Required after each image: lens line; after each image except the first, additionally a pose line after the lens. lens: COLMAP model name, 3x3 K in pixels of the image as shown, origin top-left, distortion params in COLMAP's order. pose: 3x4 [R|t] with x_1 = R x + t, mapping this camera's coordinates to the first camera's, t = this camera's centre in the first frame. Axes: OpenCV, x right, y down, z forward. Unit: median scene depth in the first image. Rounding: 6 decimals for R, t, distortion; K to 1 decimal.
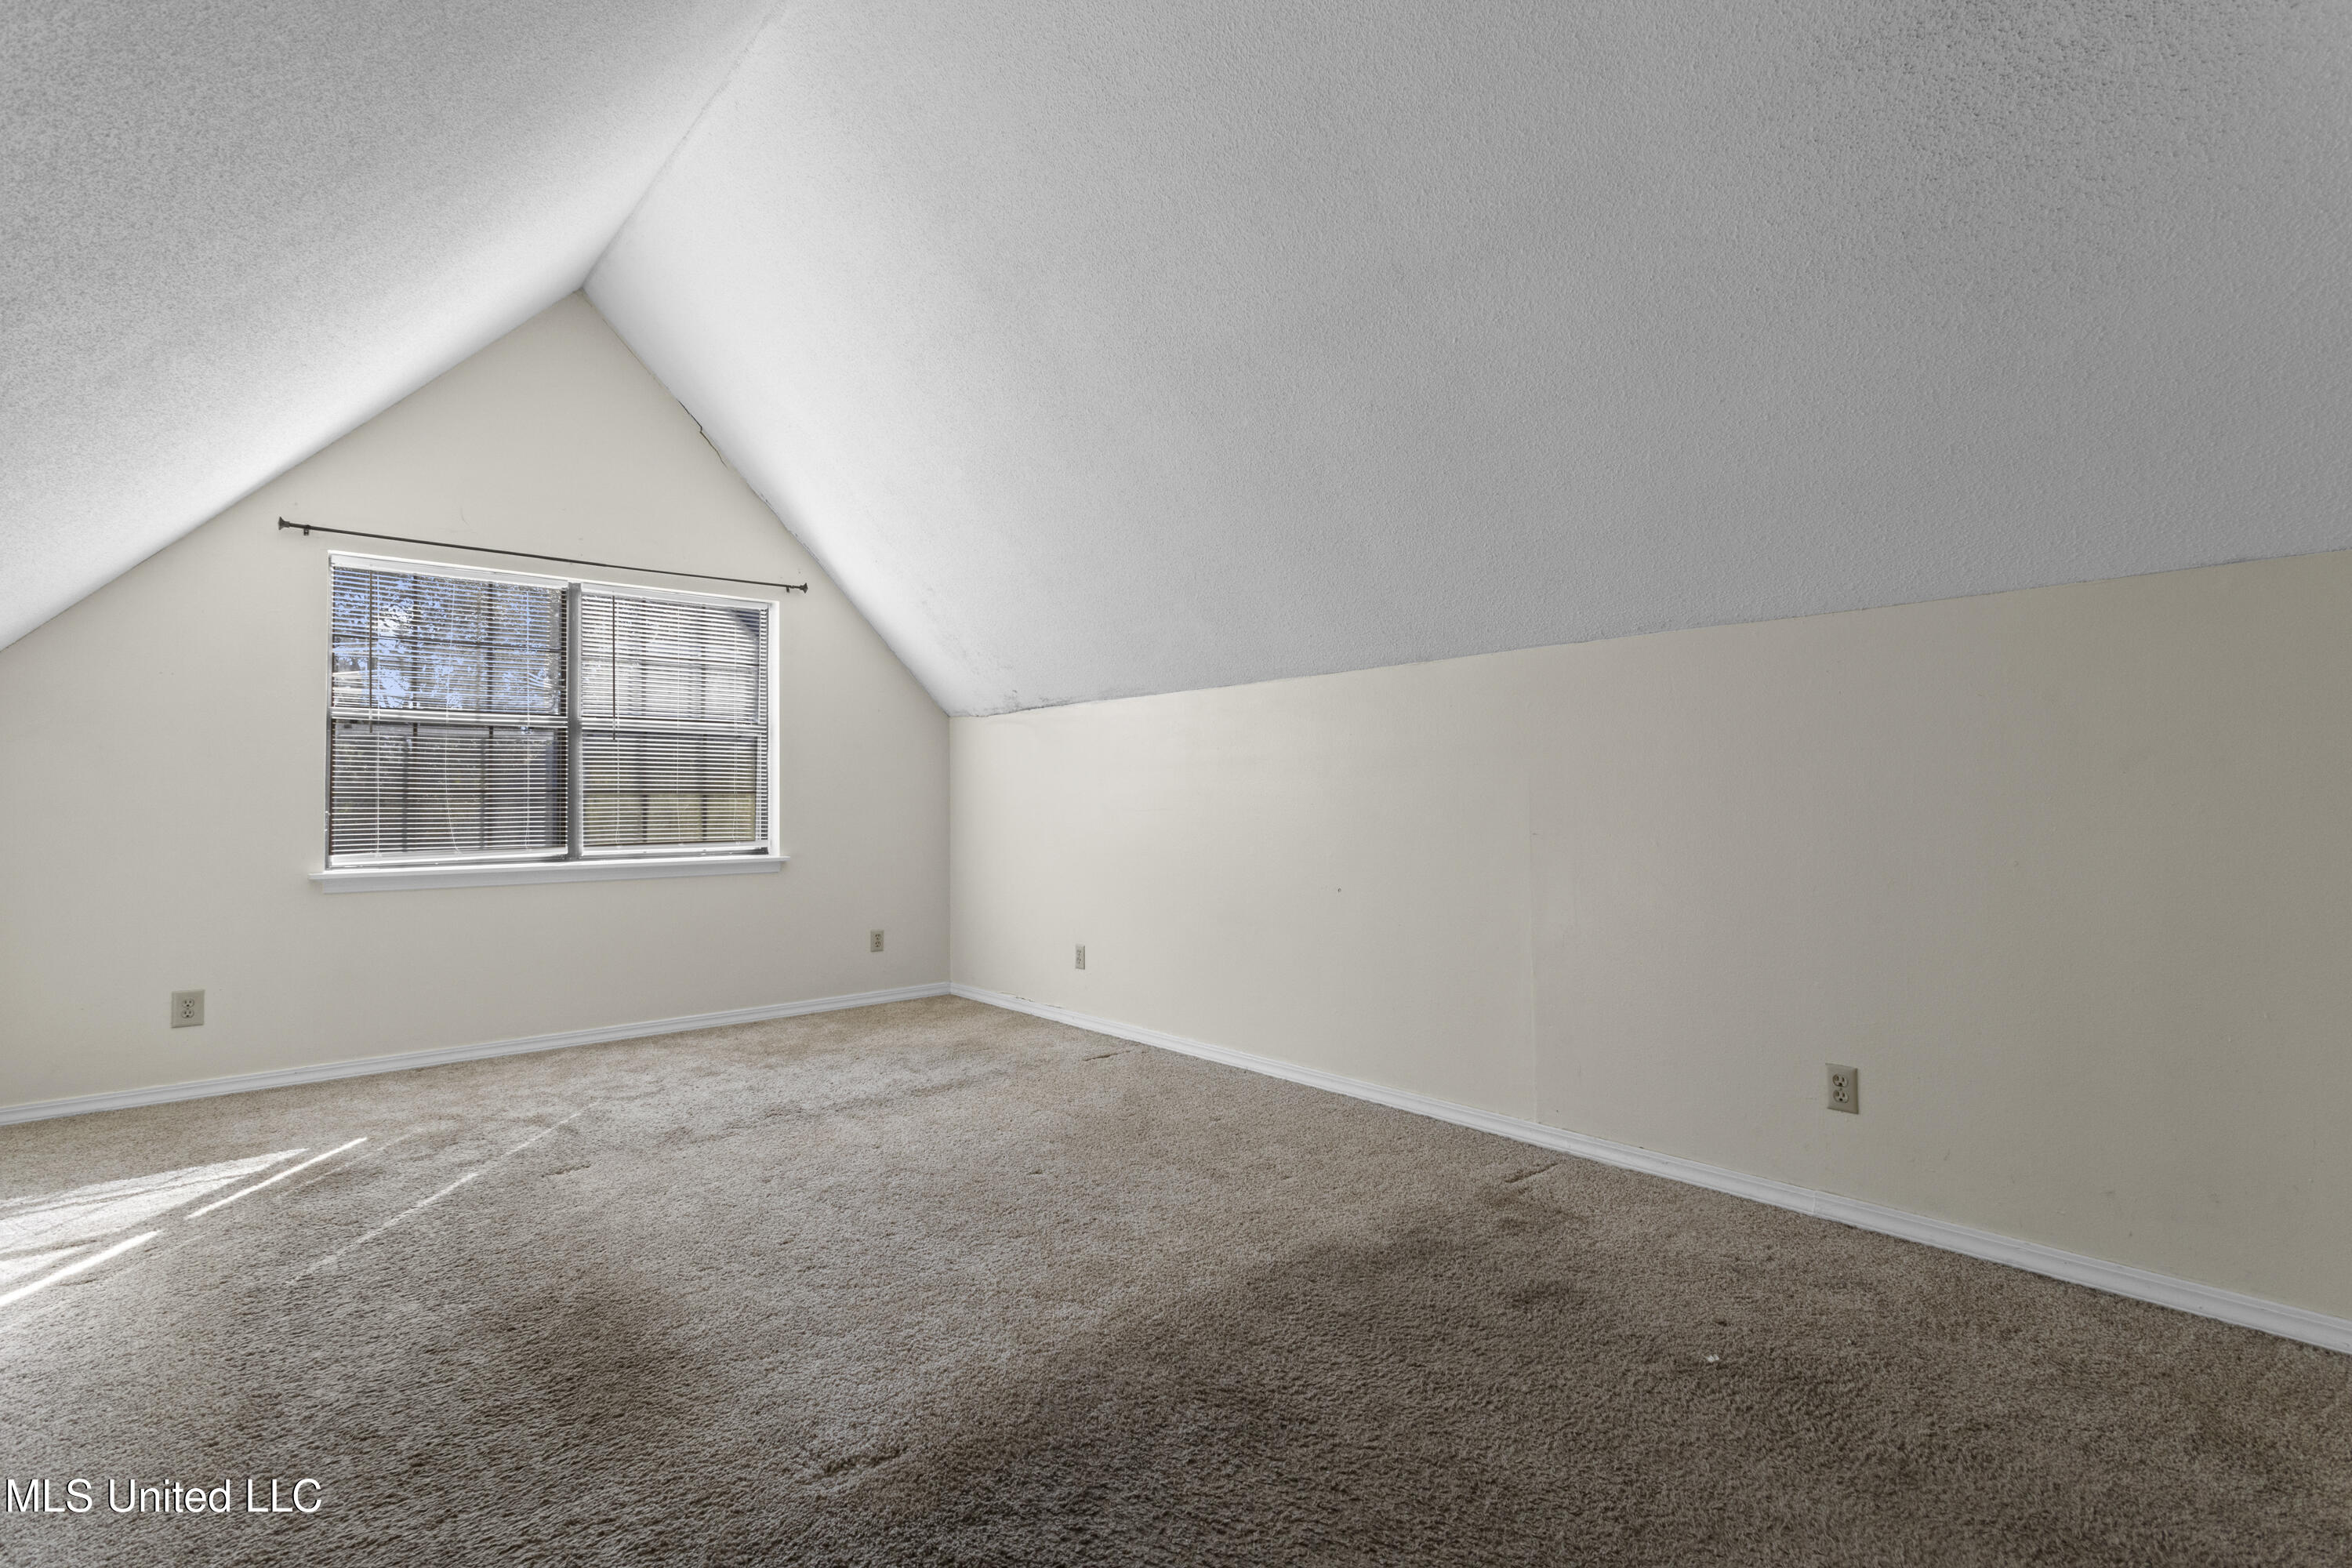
lens RADIAL K [[1129.9, 0, 1176.5], [0, 1129.9, 783.0], [0, 0, 1]] dist [-0.003567, -0.000196]
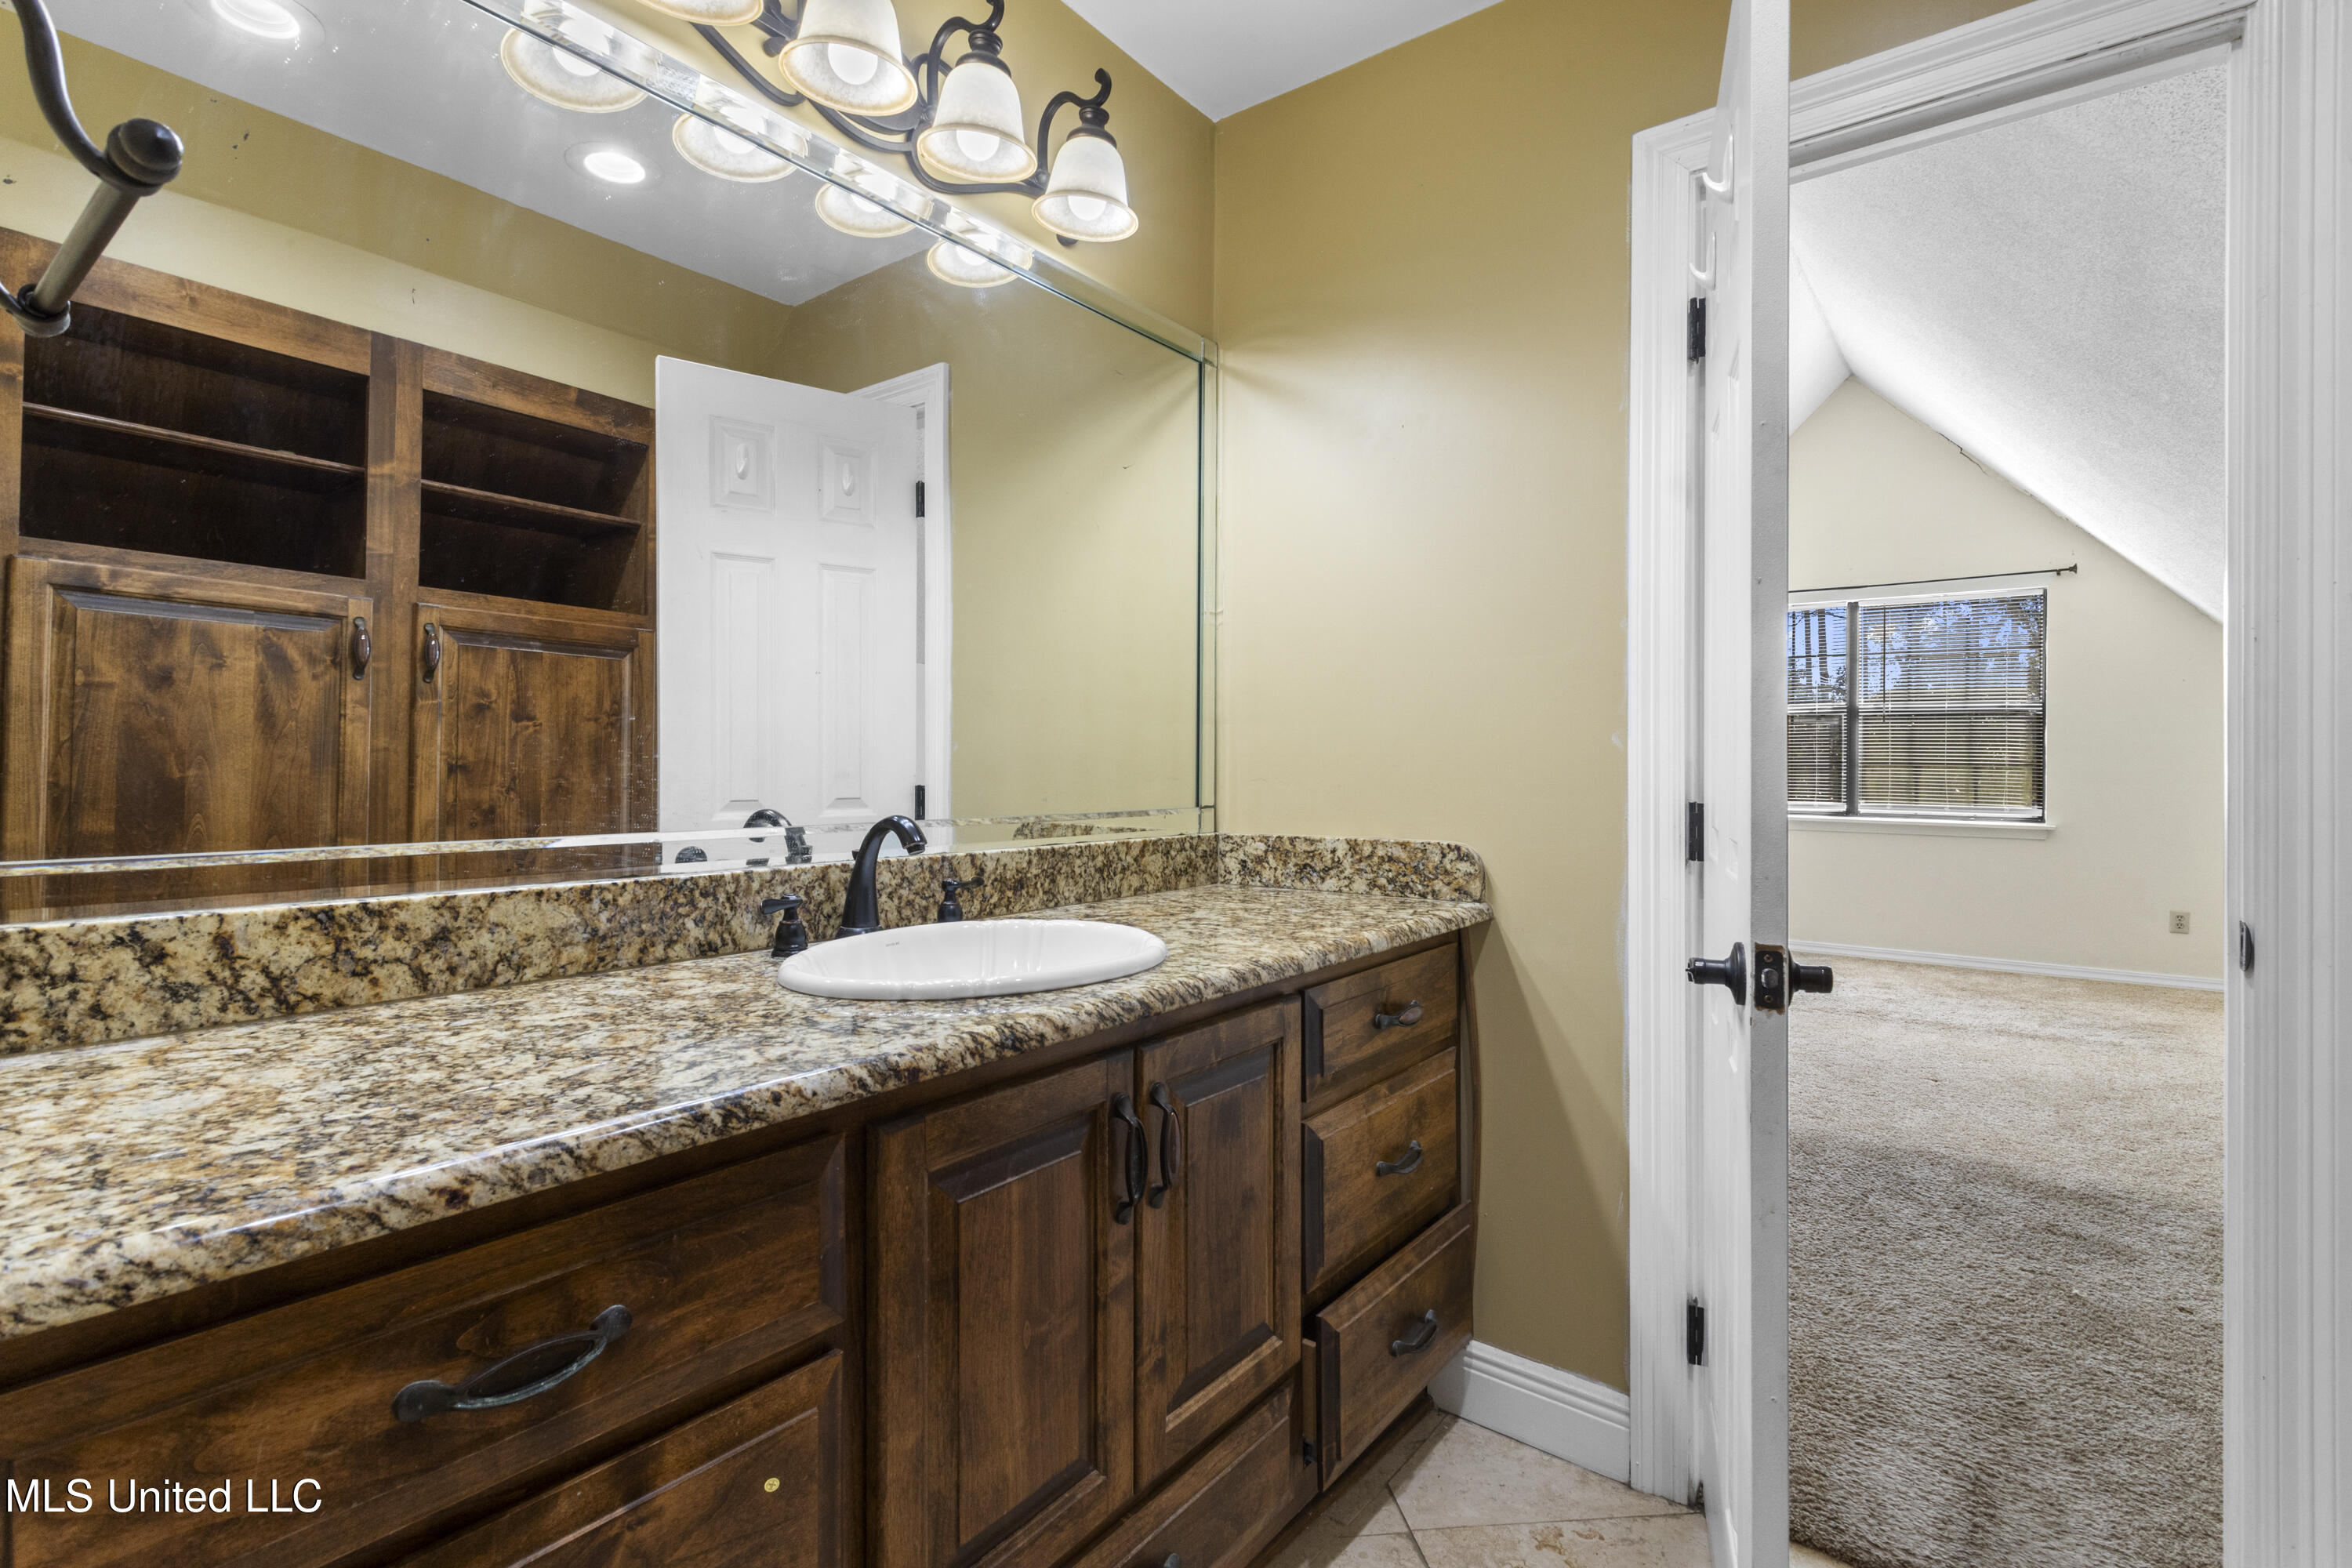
lens RADIAL K [[1129.9, 0, 1176.2], [0, 1129.9, 768.9], [0, 0, 1]] dist [-0.003567, -0.000196]
pose [[0.164032, 0.002170, -0.986453, 0.606787], [-0.004269, 0.999990, 0.001489, 0.015240], [0.986446, 0.003967, 0.164039, 0.011389]]
